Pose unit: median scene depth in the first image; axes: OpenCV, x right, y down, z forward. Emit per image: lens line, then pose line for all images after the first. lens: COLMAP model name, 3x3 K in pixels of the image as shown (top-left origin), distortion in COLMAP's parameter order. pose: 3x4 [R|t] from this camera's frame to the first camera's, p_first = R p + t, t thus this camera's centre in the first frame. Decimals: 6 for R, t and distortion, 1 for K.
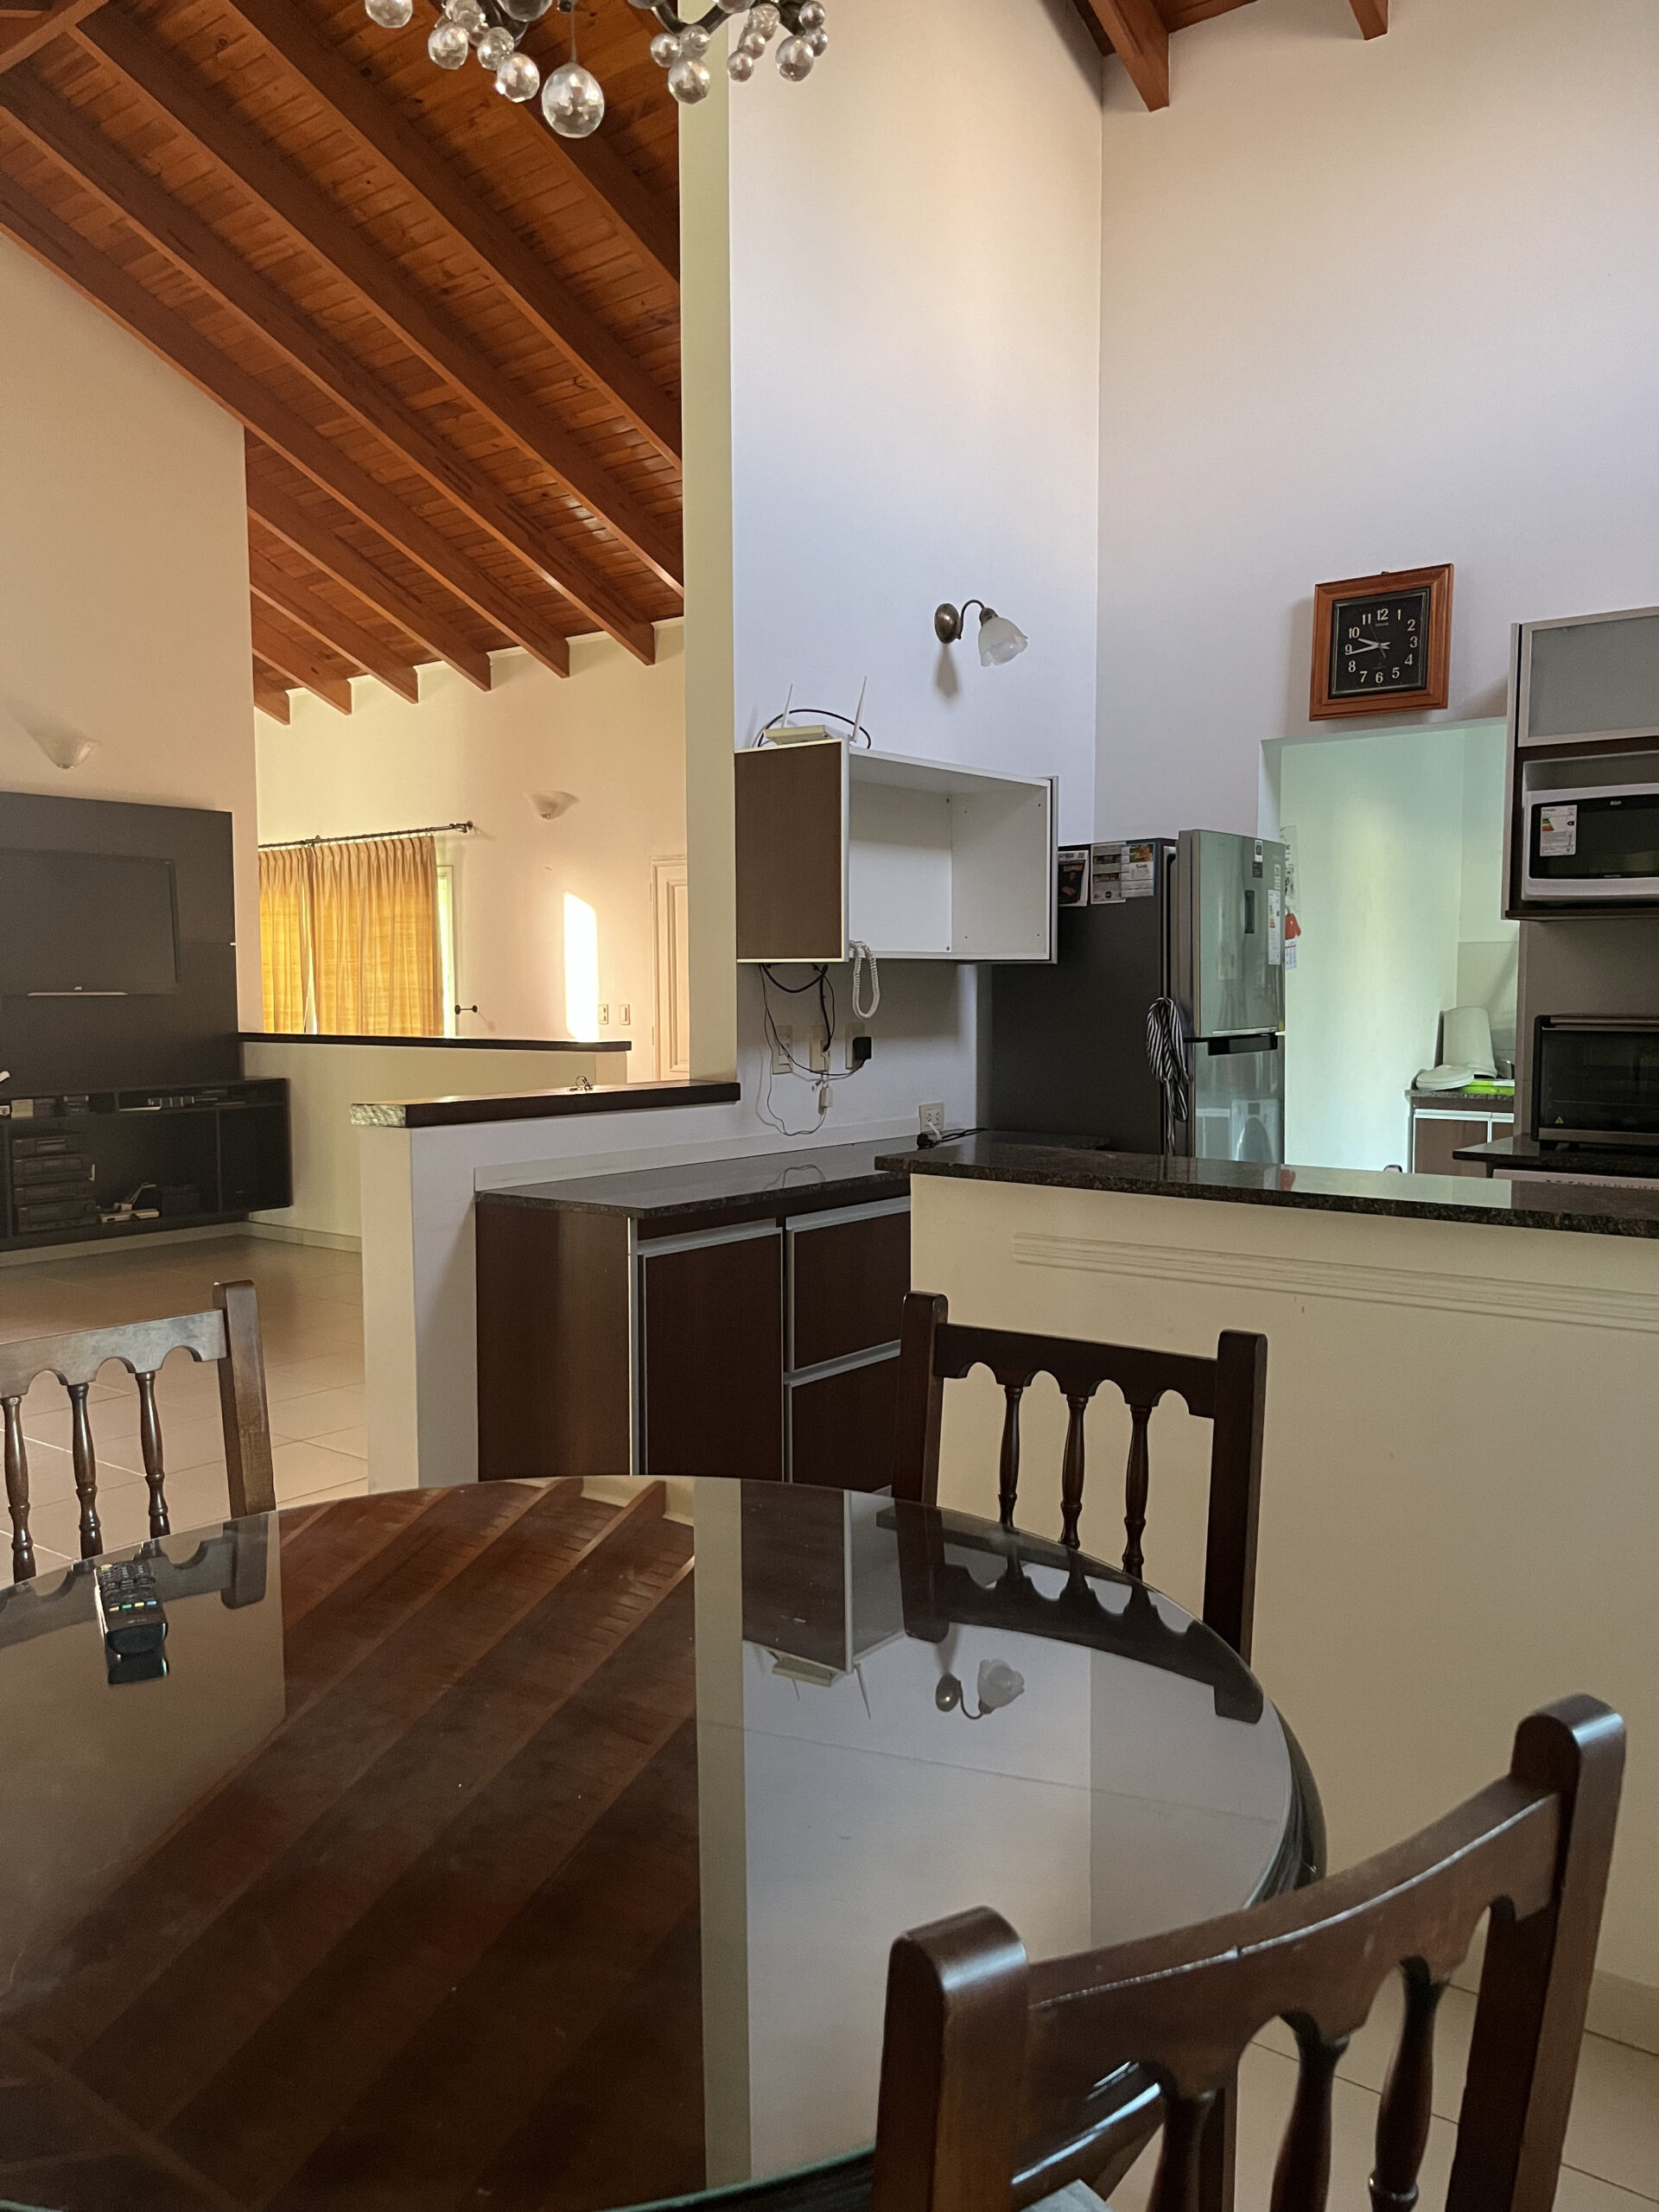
lens RADIAL K [[1676.5, 0, 813.0], [0, 1676.5, 1110.8], [0, 0, 1]] dist [0.064405, -0.093589]
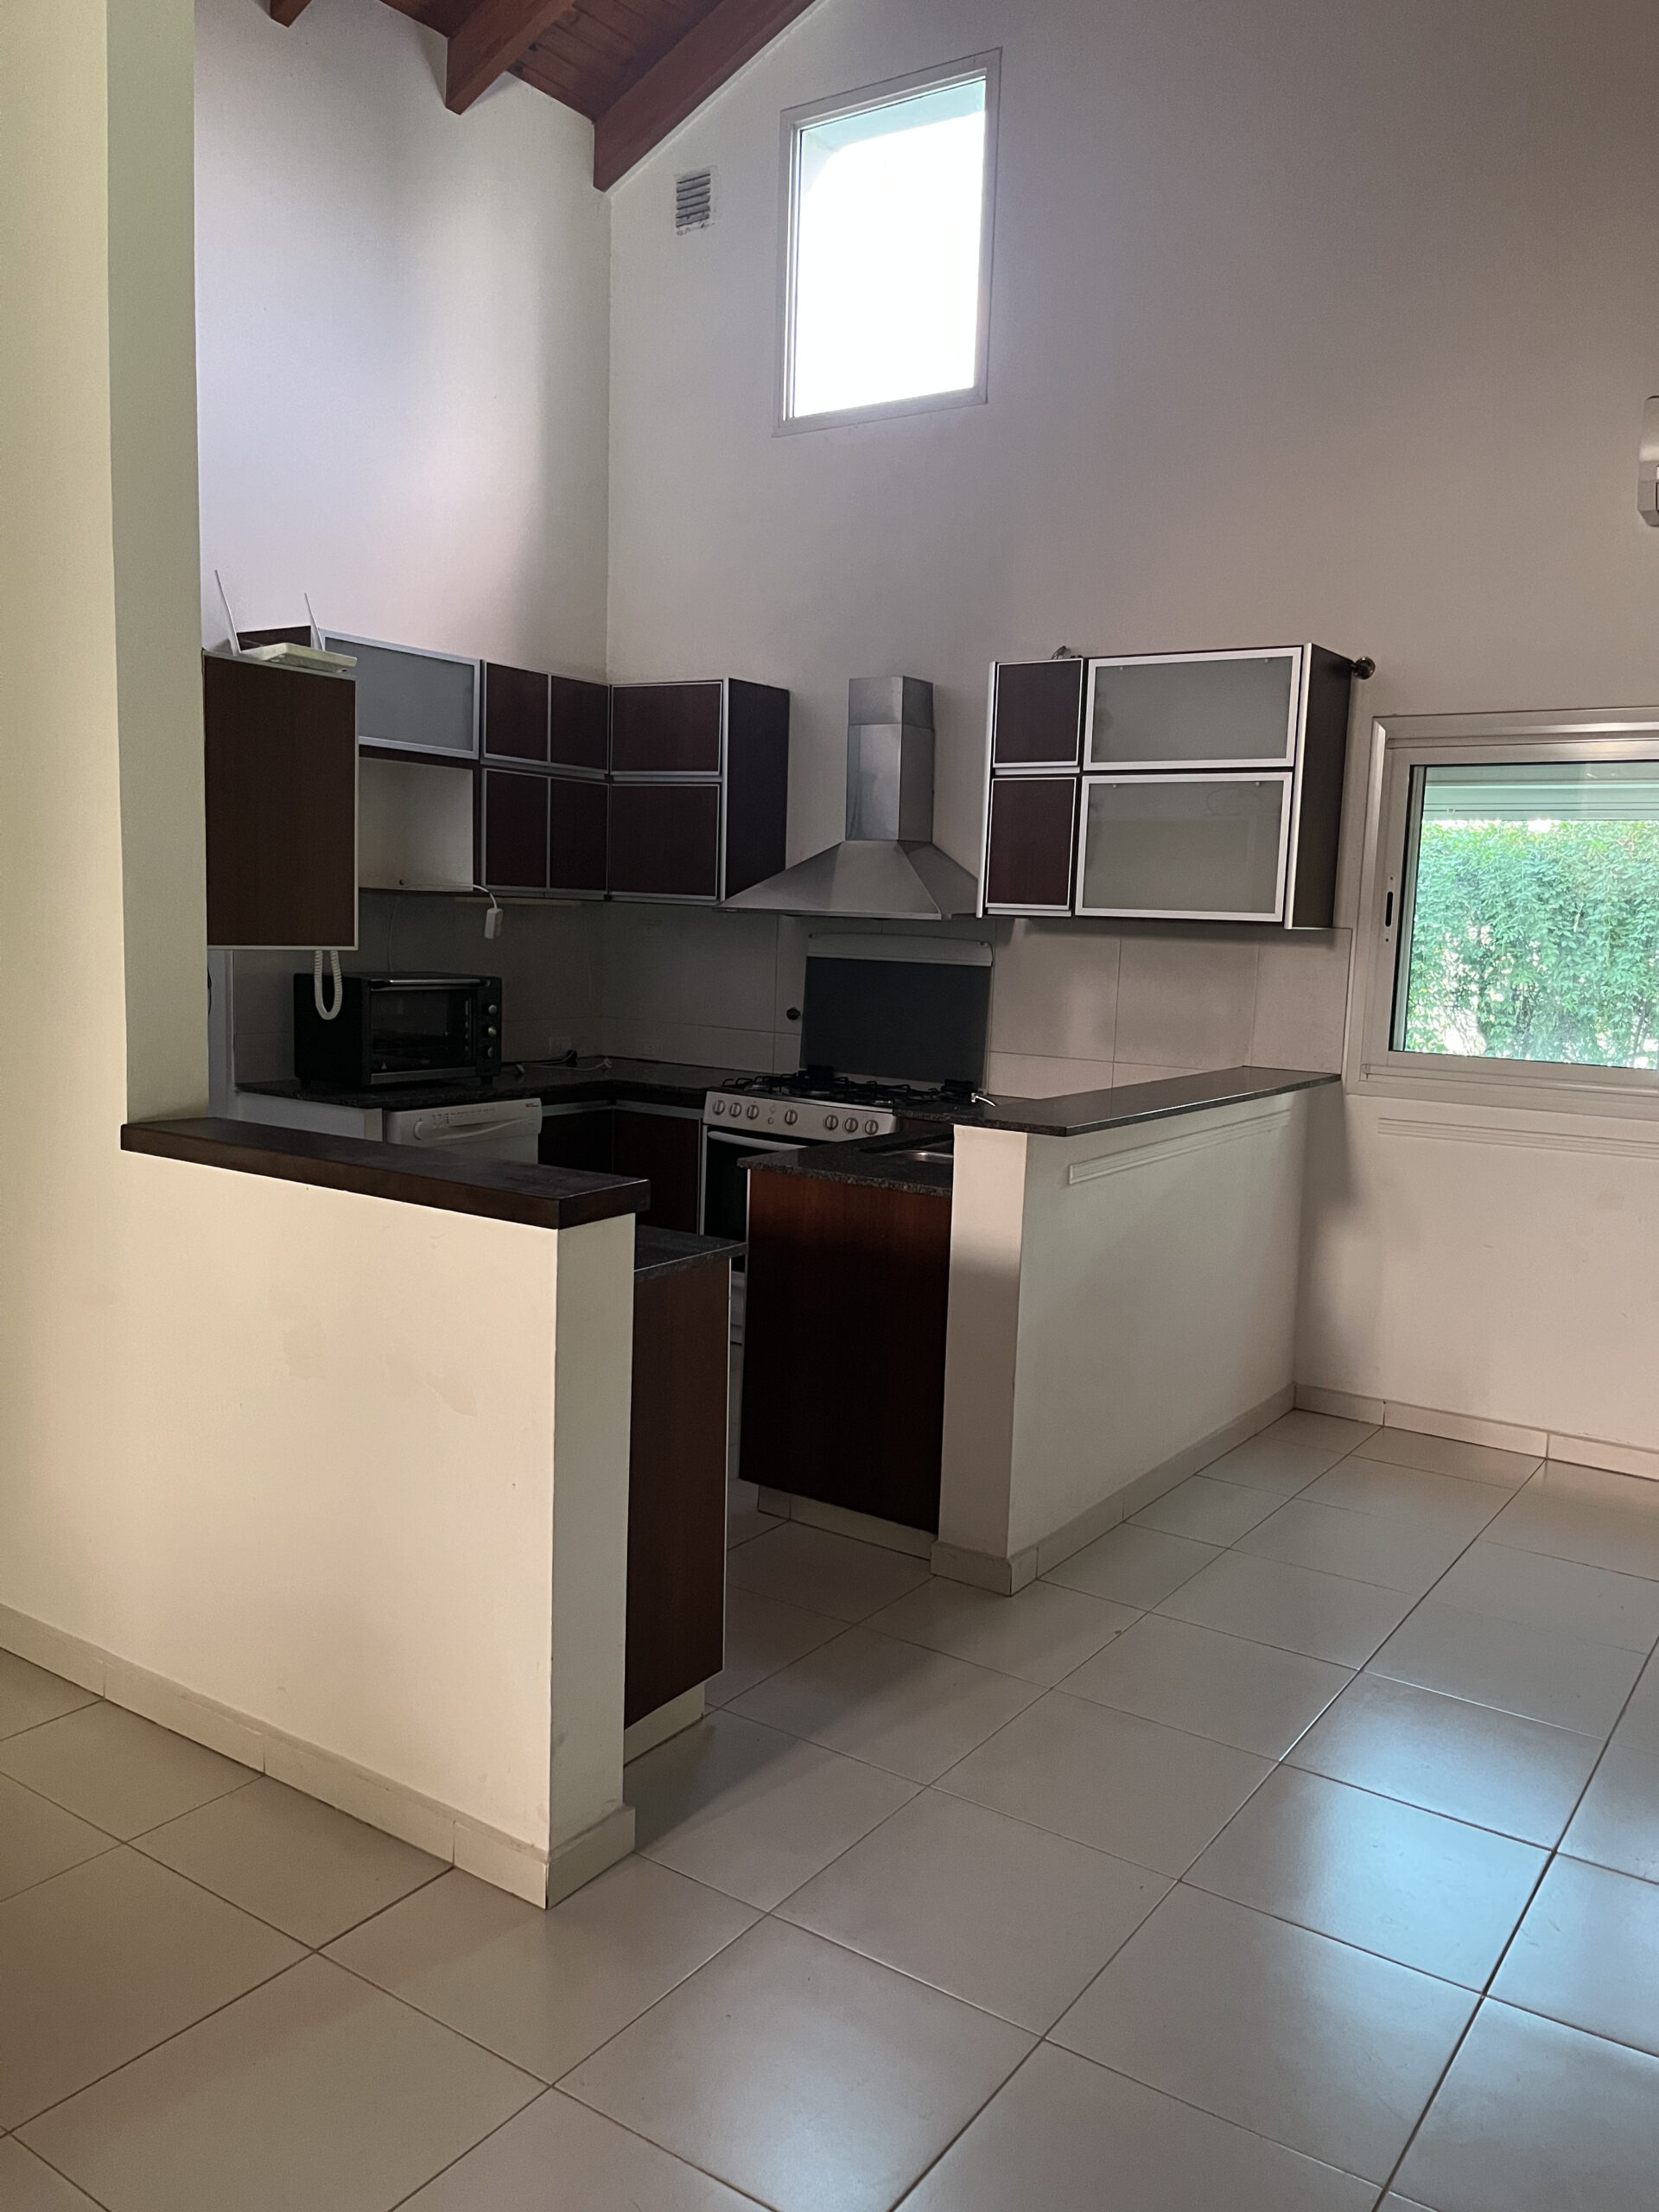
lens RADIAL K [[1676.5, 0, 844.4], [0, 1676.5, 1116.7], [0, 0, 1]] dist [0.064405, -0.093589]
pose [[-0.069546, -0.121714, 0.990126, -0.698200], [0.044050, 0.991186, 0.124938, -0.085547], [-0.996606, 0.052304, -0.063572, 0.690938]]
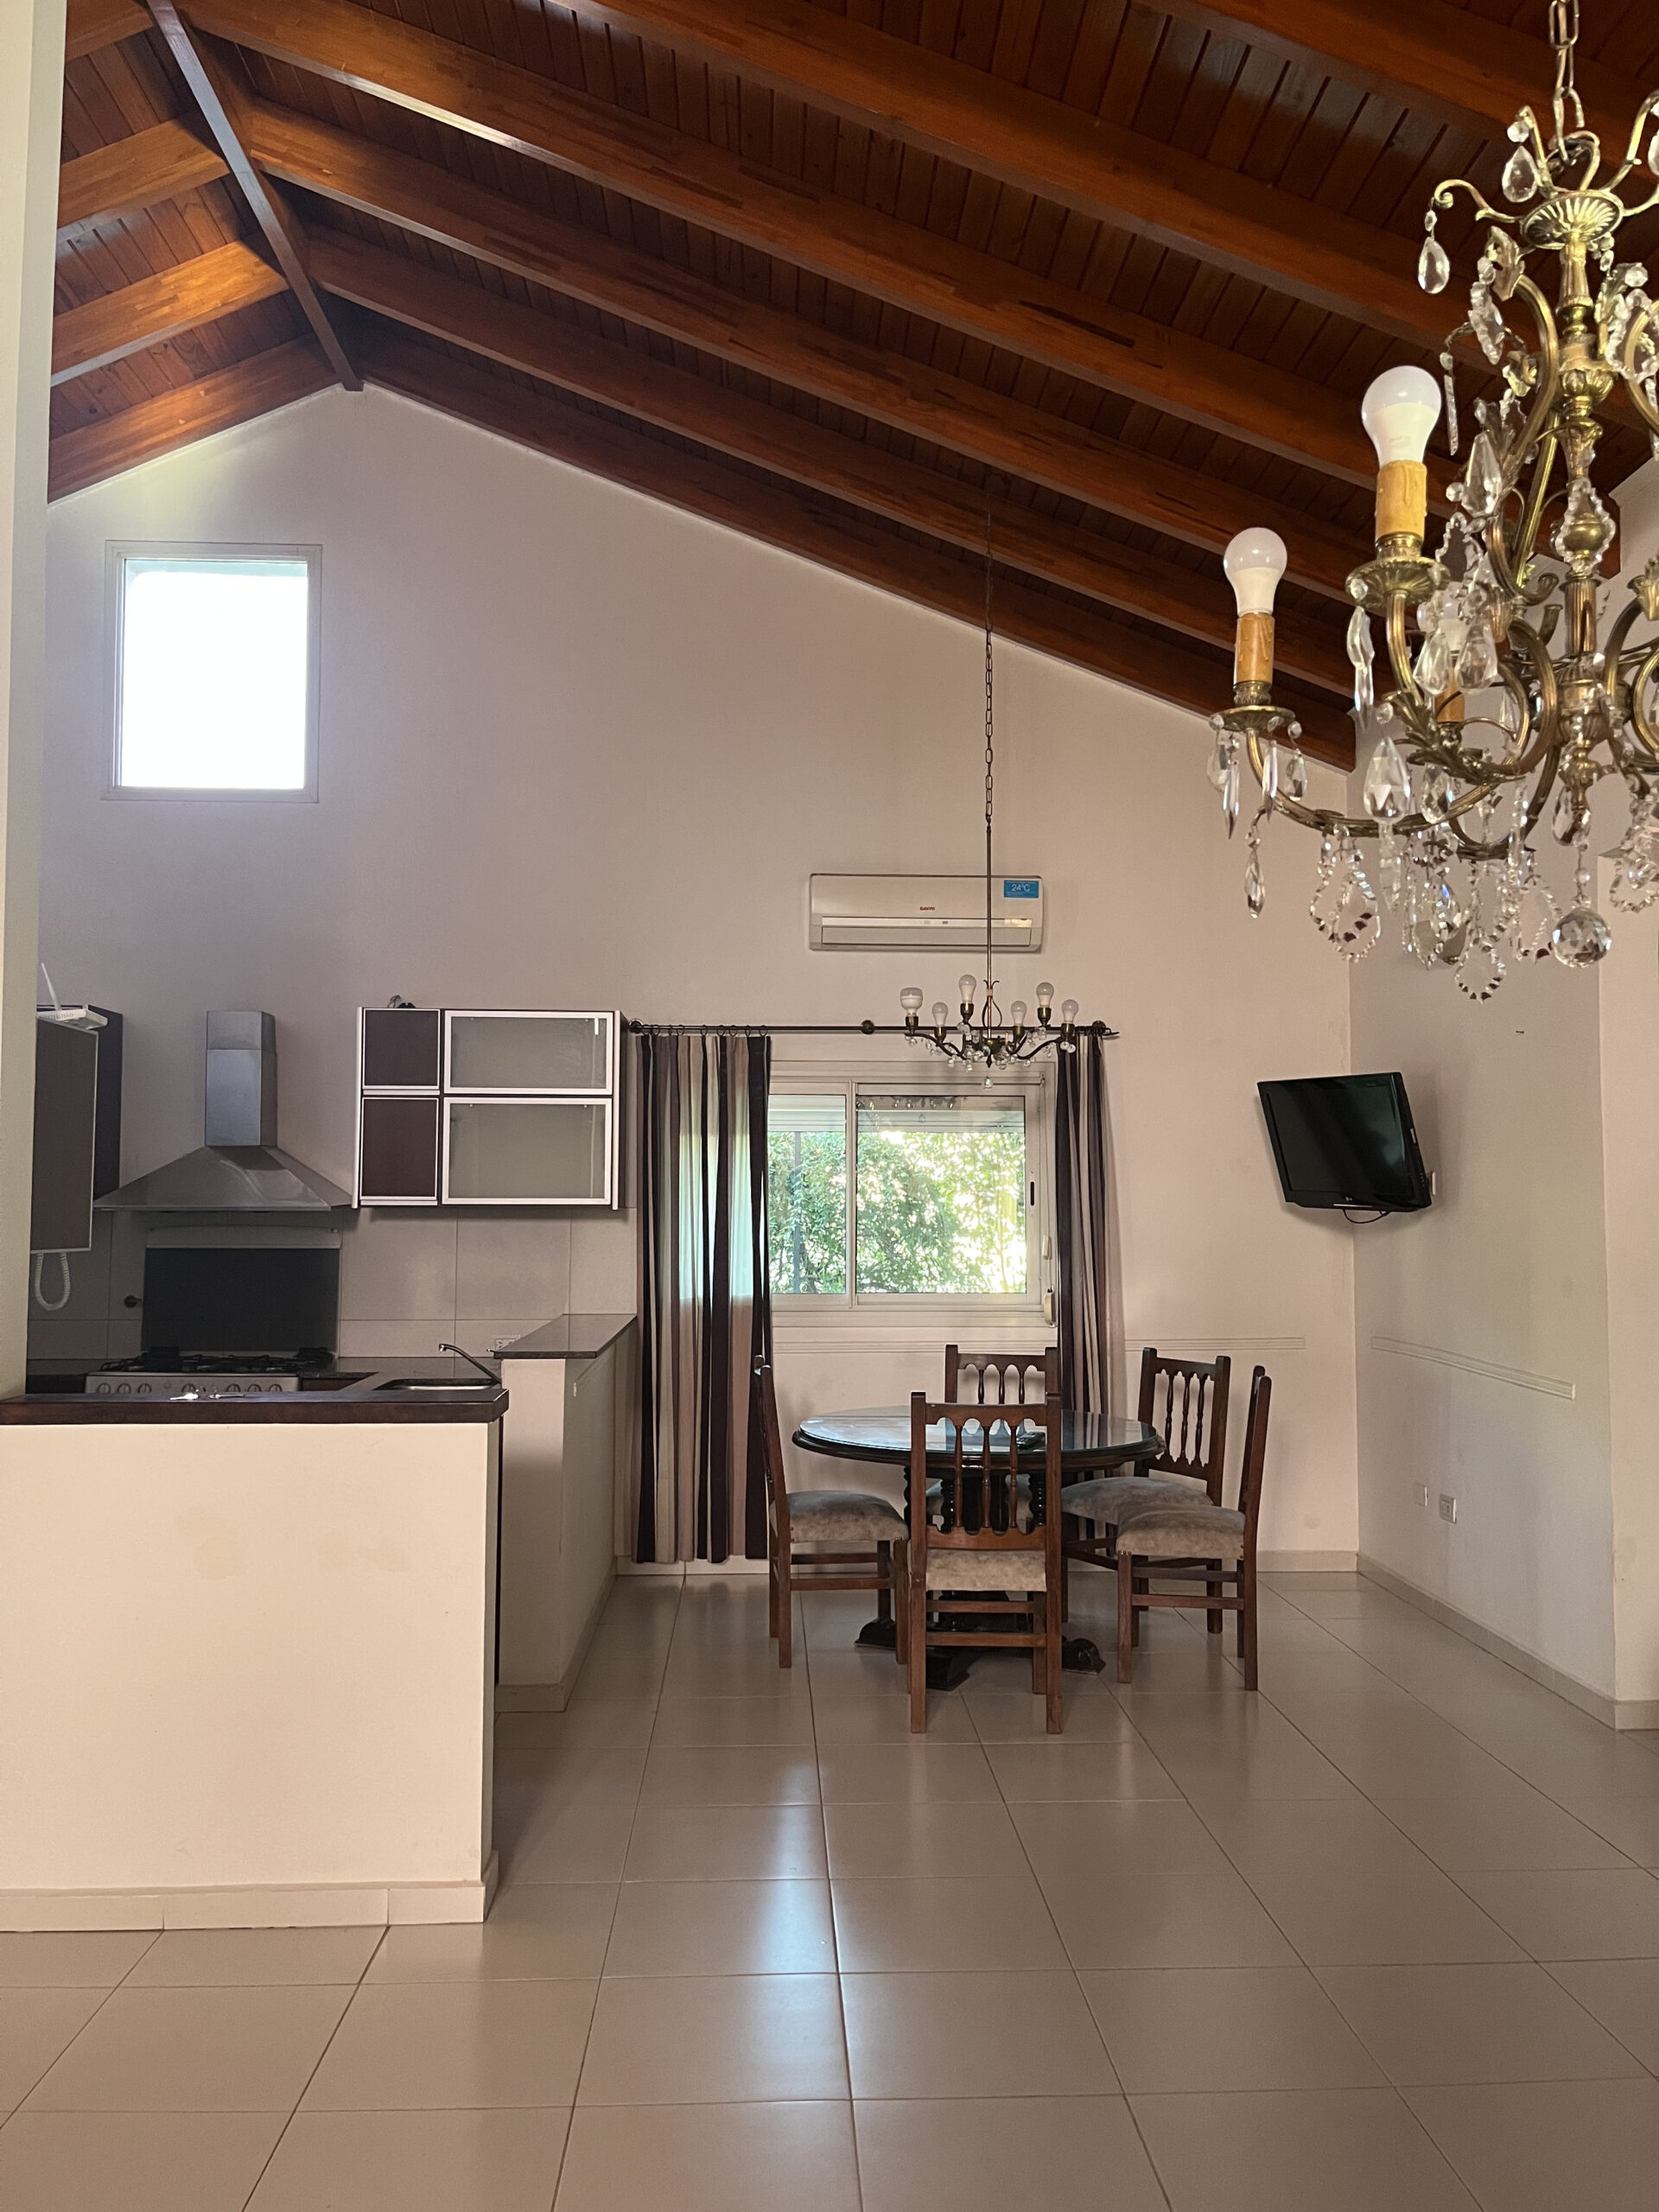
lens RADIAL K [[1676.5, 0, 826.0], [0, 1676.5, 1111.5], [0, 0, 1]] dist [0.064405, -0.093589]
pose [[-0.649779, 0.045652, 0.758751, -0.819590], [0.058767, 0.998224, -0.009733, -0.106587], [-0.757848, 0.038265, -0.651308, 0.986725]]
